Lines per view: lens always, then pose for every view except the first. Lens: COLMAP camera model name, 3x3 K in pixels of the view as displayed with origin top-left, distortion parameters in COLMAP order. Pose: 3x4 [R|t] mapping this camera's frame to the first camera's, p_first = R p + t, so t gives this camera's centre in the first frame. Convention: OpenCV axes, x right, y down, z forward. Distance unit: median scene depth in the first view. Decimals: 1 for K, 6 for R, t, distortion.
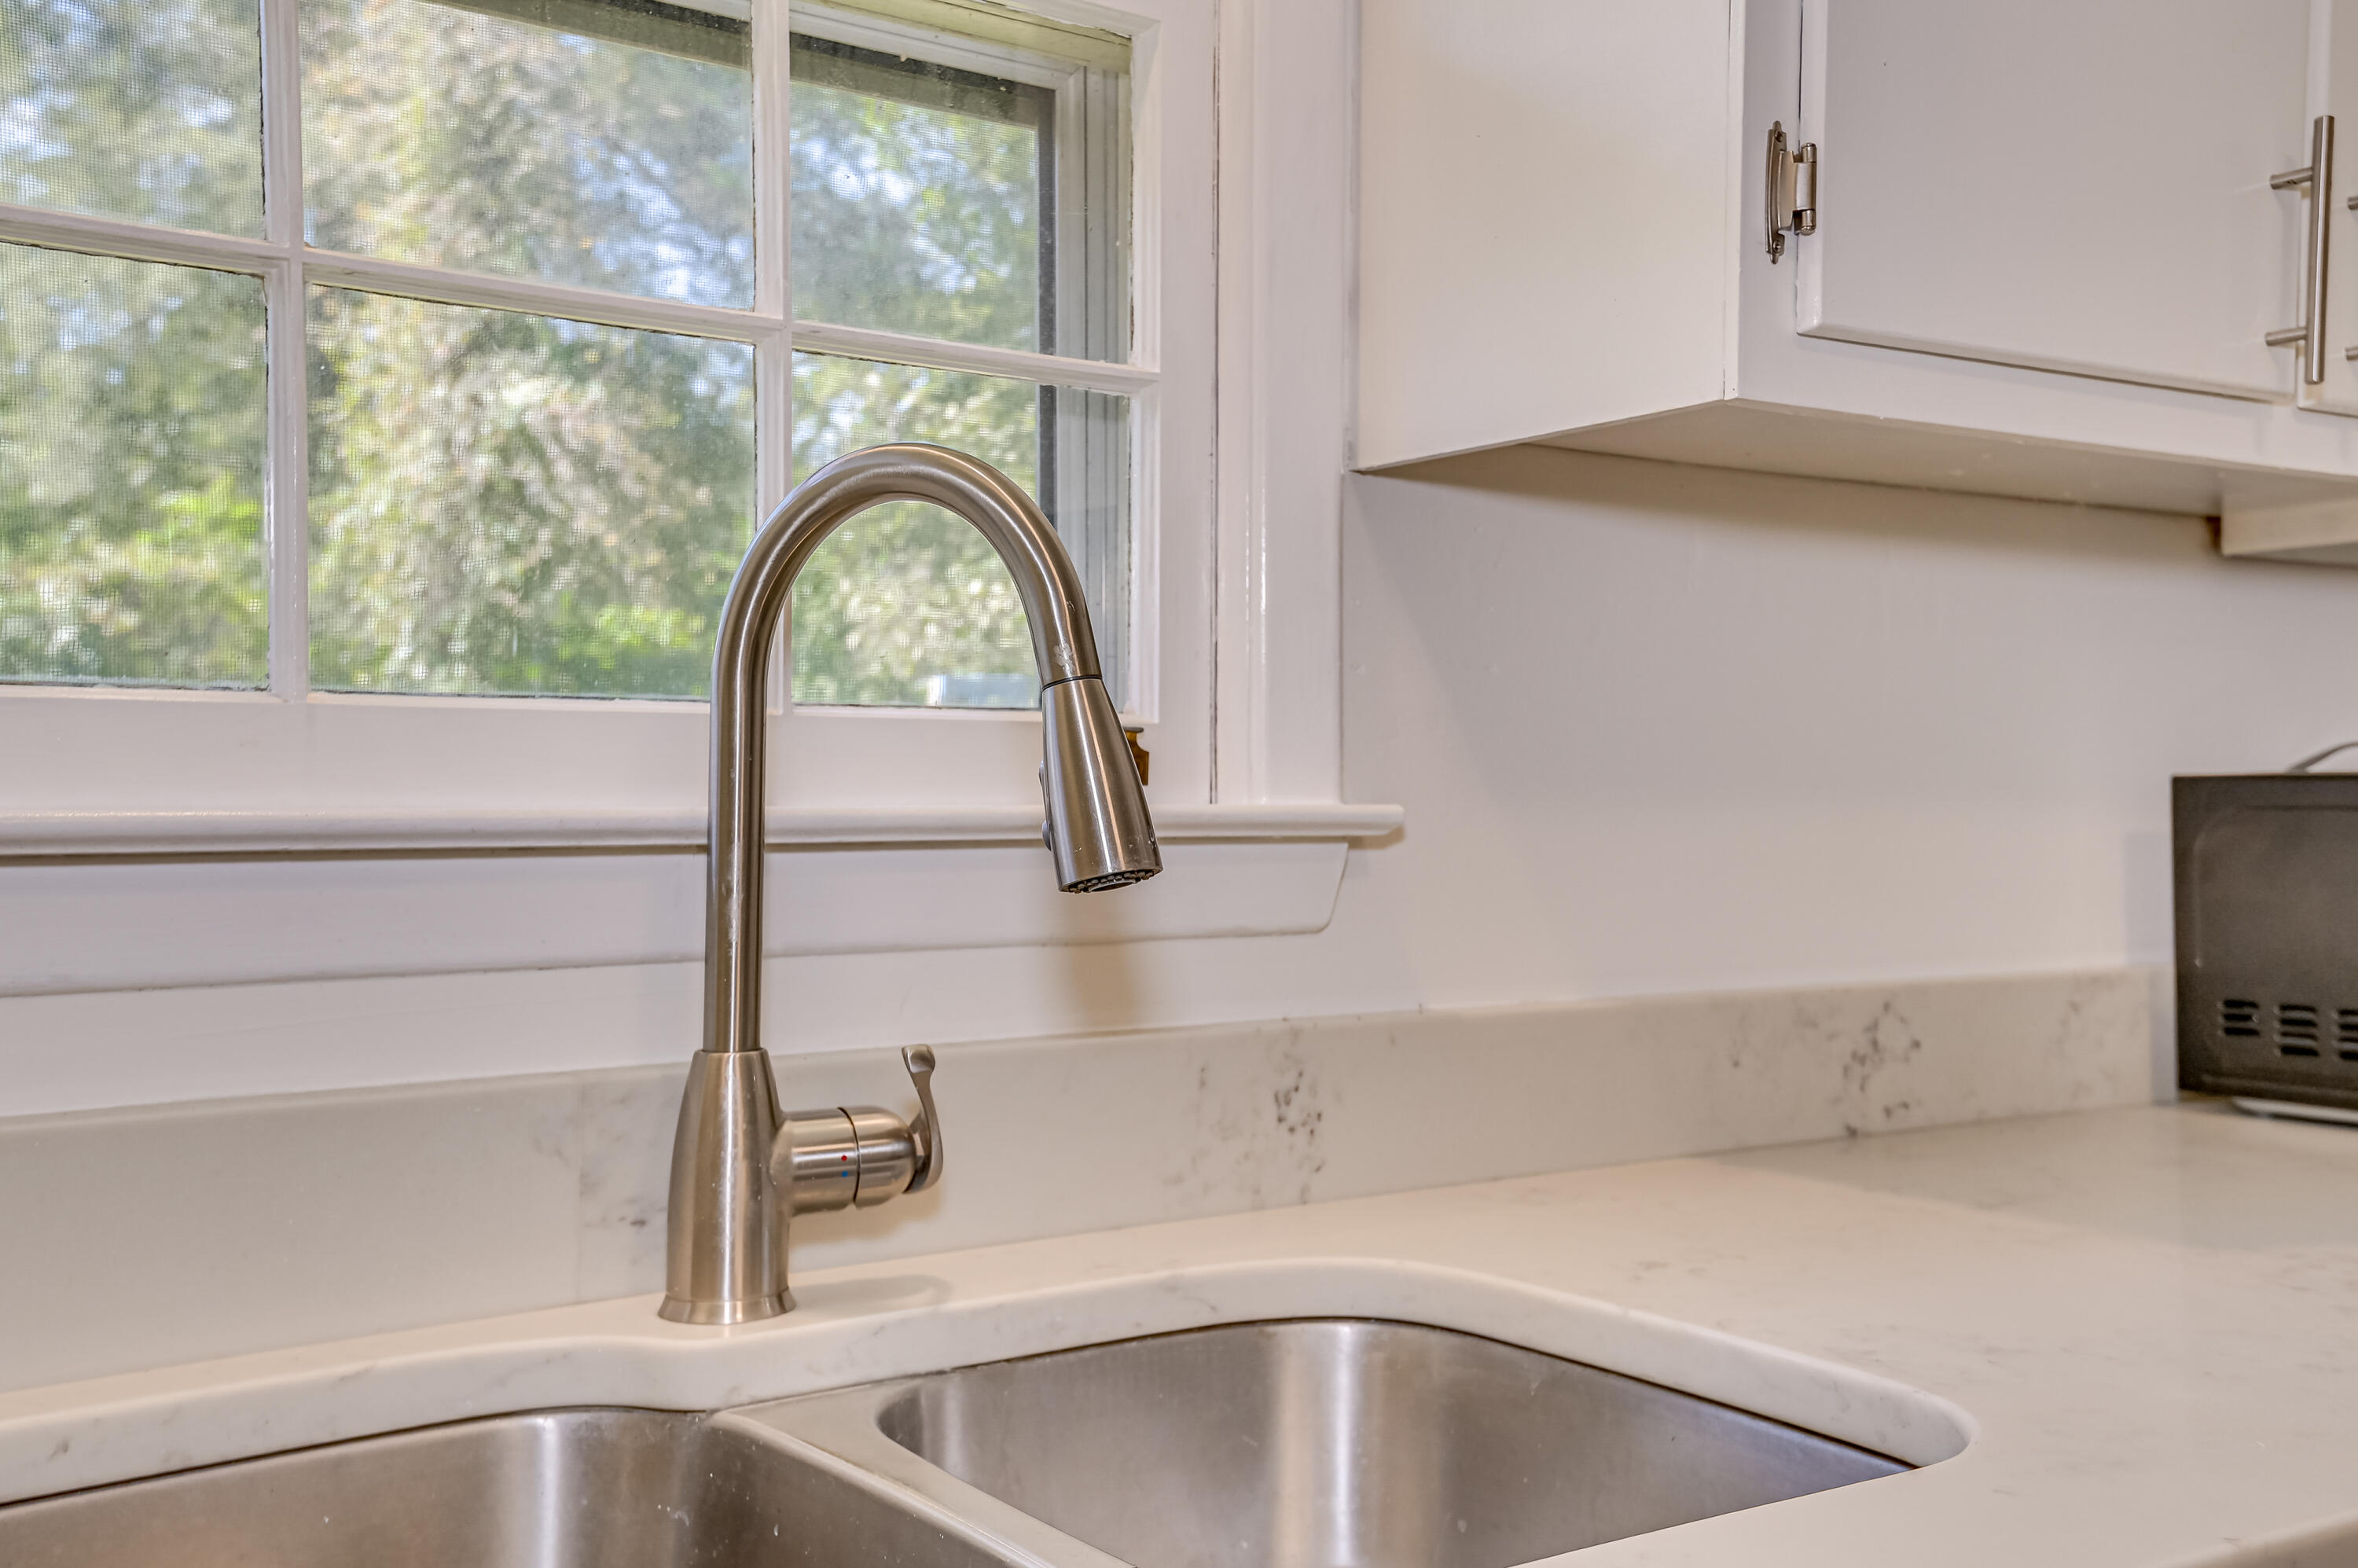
lens RADIAL K [[2324.0, 0, 1179.0], [0, 2324.0, 784.0], [0, 0, 1]] dist [0.218142, -0.288171]
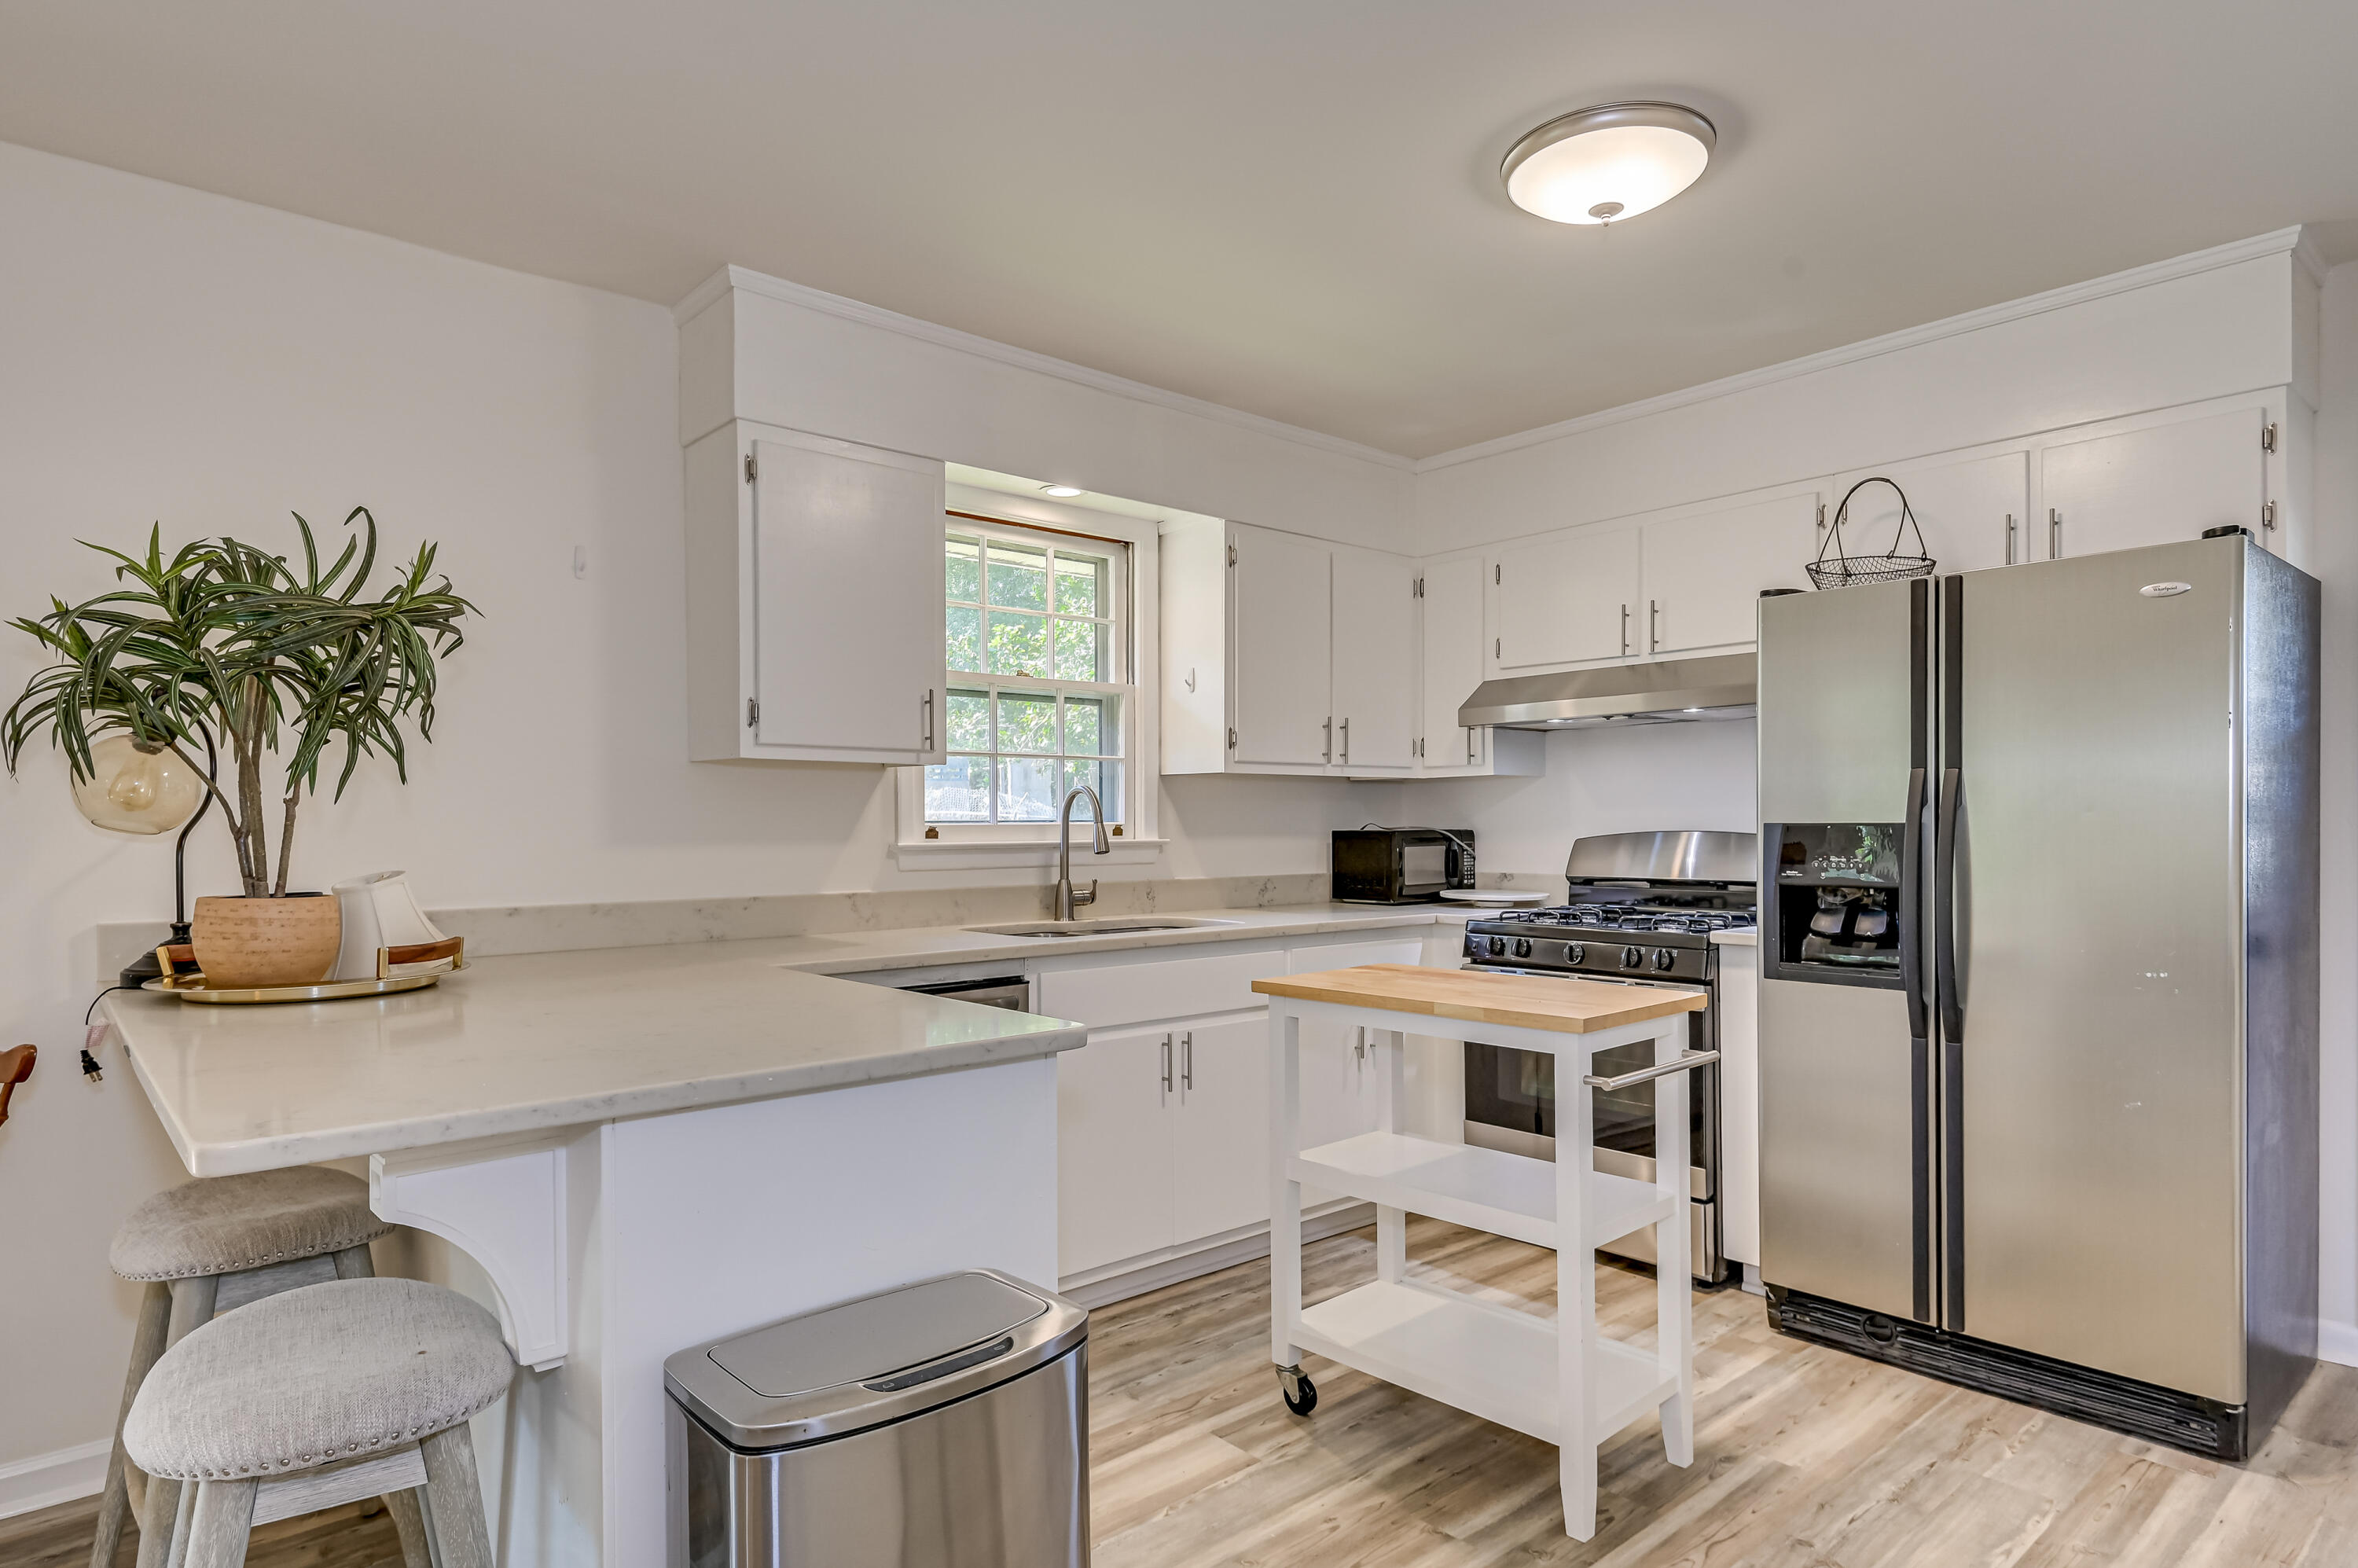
lens RADIAL K [[1323.7, 0, 1189.1], [0, 1323.7, 833.1], [0, 0, 1]] dist [0.004227, 0.000071]
pose [[0.993774, -0.004435, 0.111326, -0.171485], [0.002454, 0.999836, 0.017925, -0.052332], [-0.111387, -0.017540, 0.993622, -1.765907]]
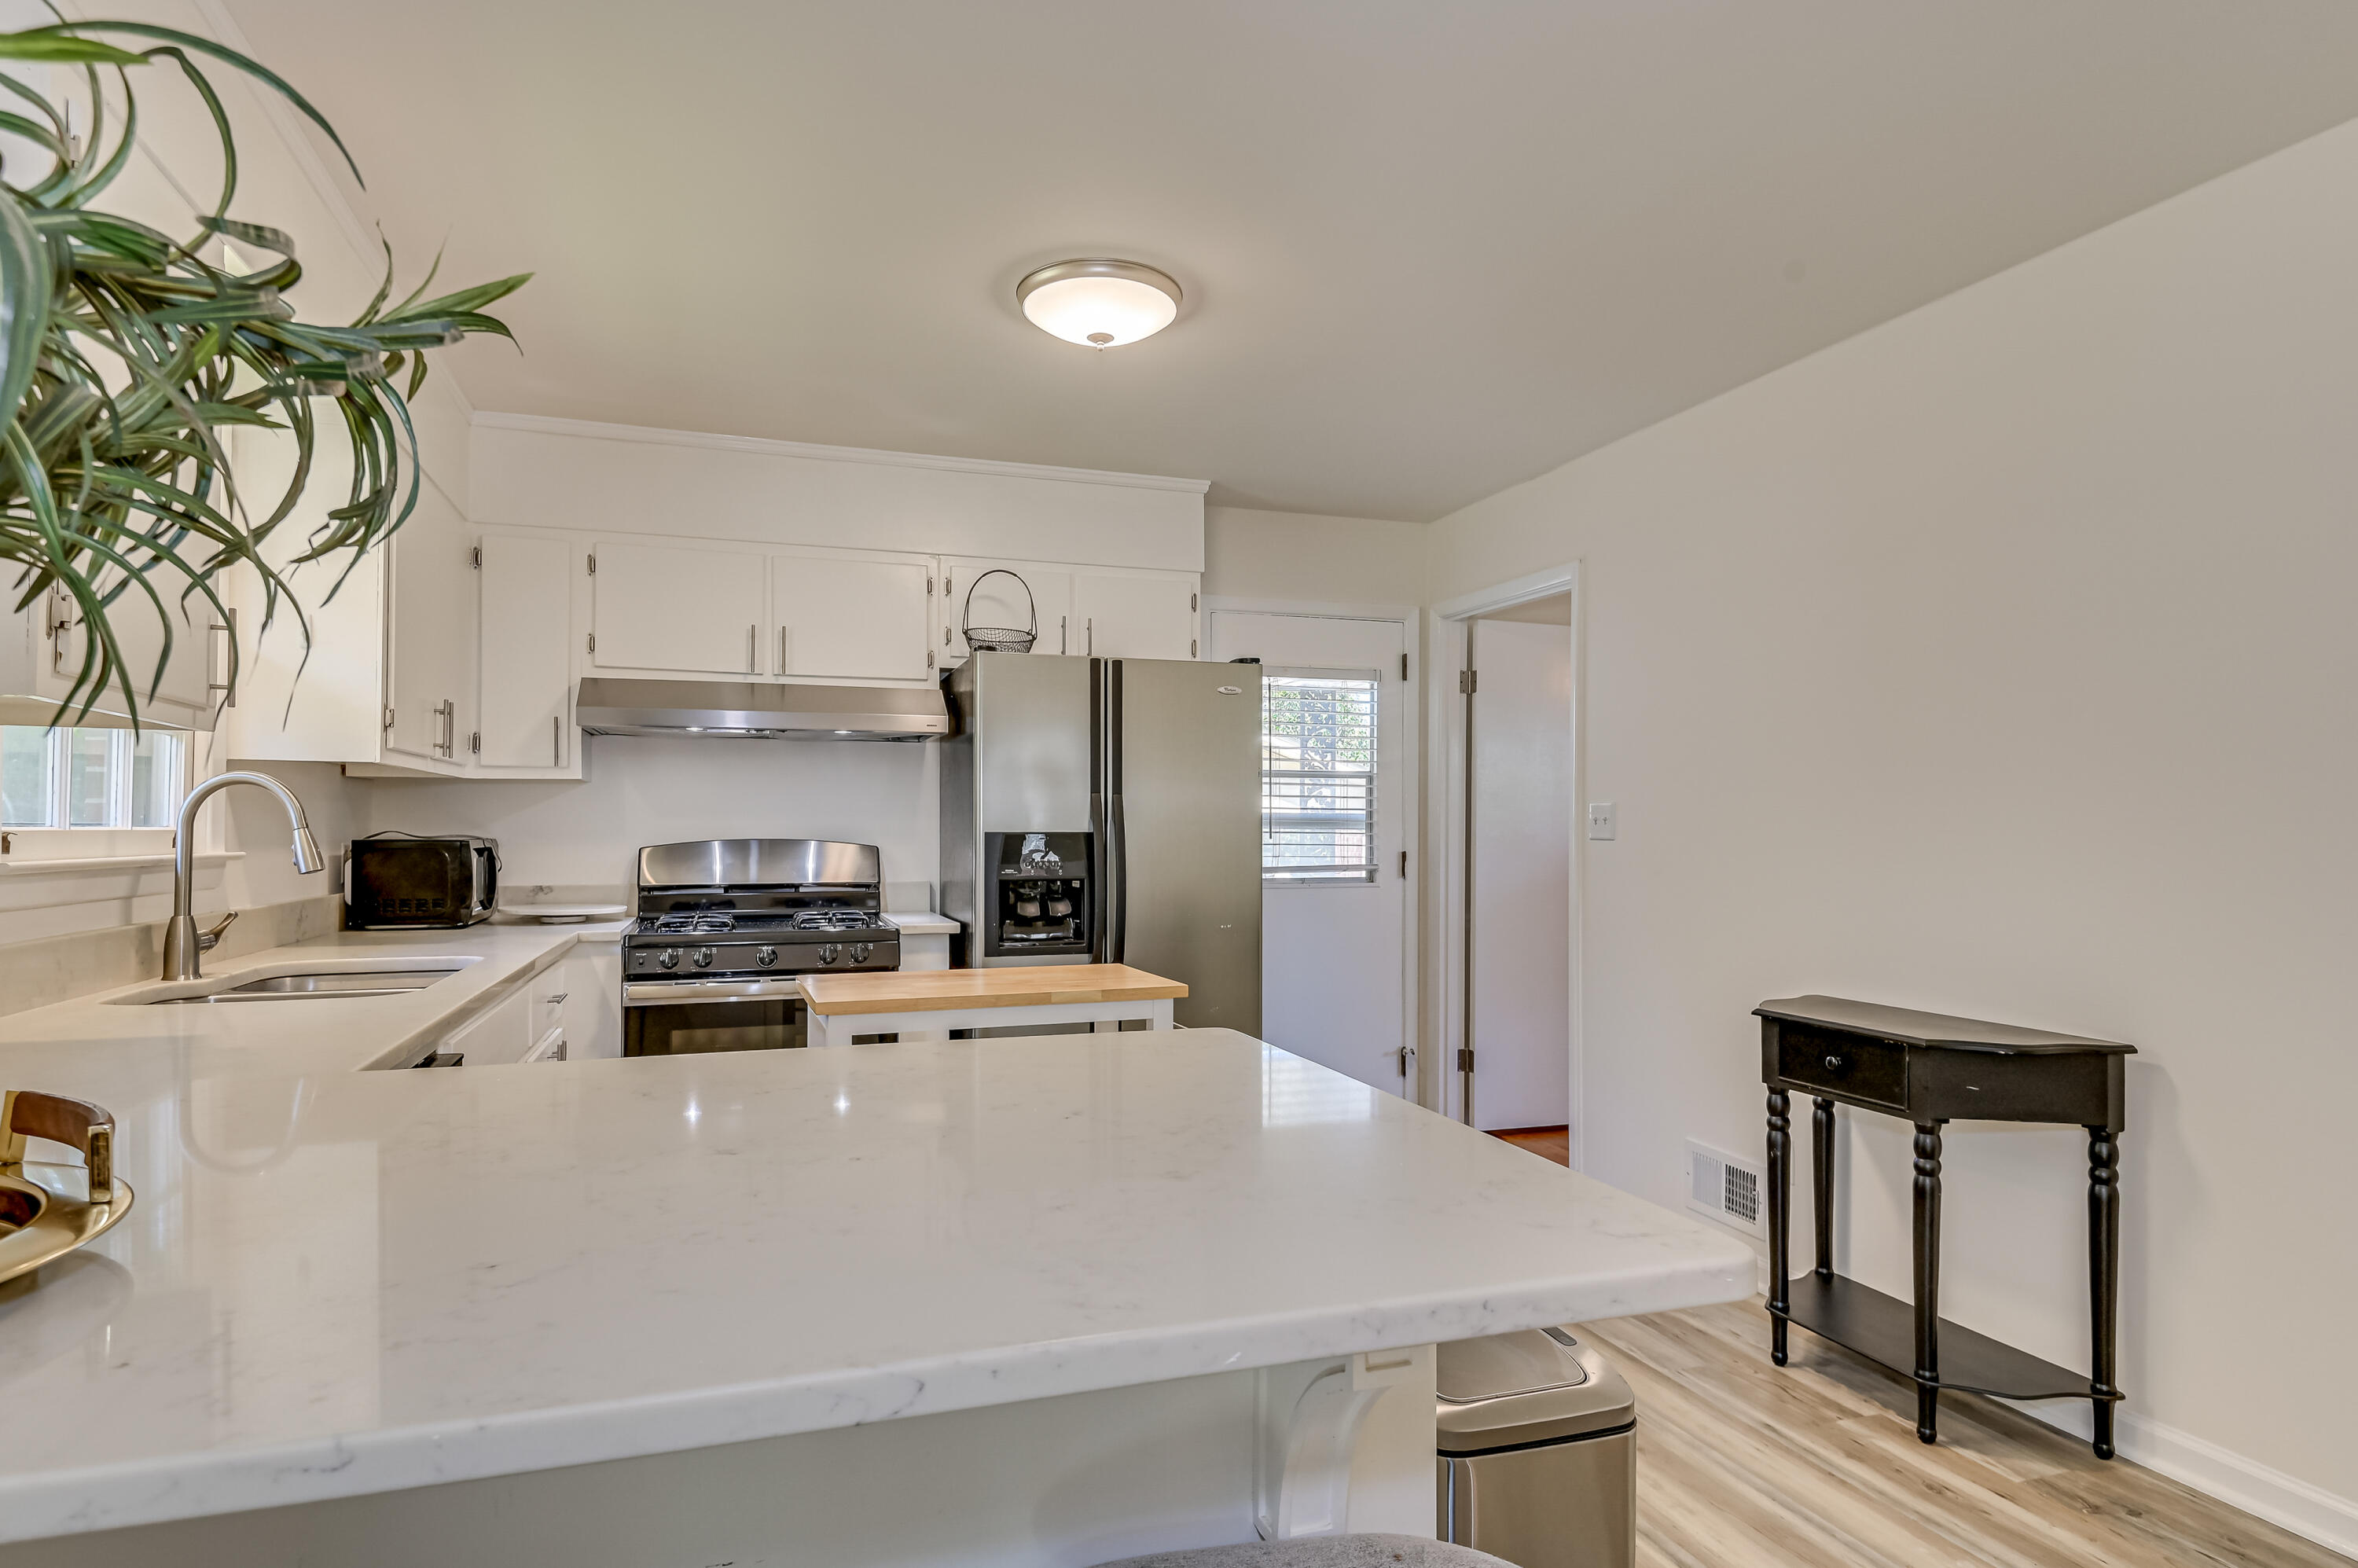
lens RADIAL K [[1230.6, 0, 1185.7], [0, 1230.6, 832.4], [0, 0, 1]] dist [0.001768, 0.000315]
pose [[0.280820, 0.001720, 0.959759, -1.204905], [-0.010331, 0.999946, 0.001231, -0.035393], [-0.959705, -0.010261, 0.280822, -0.878745]]
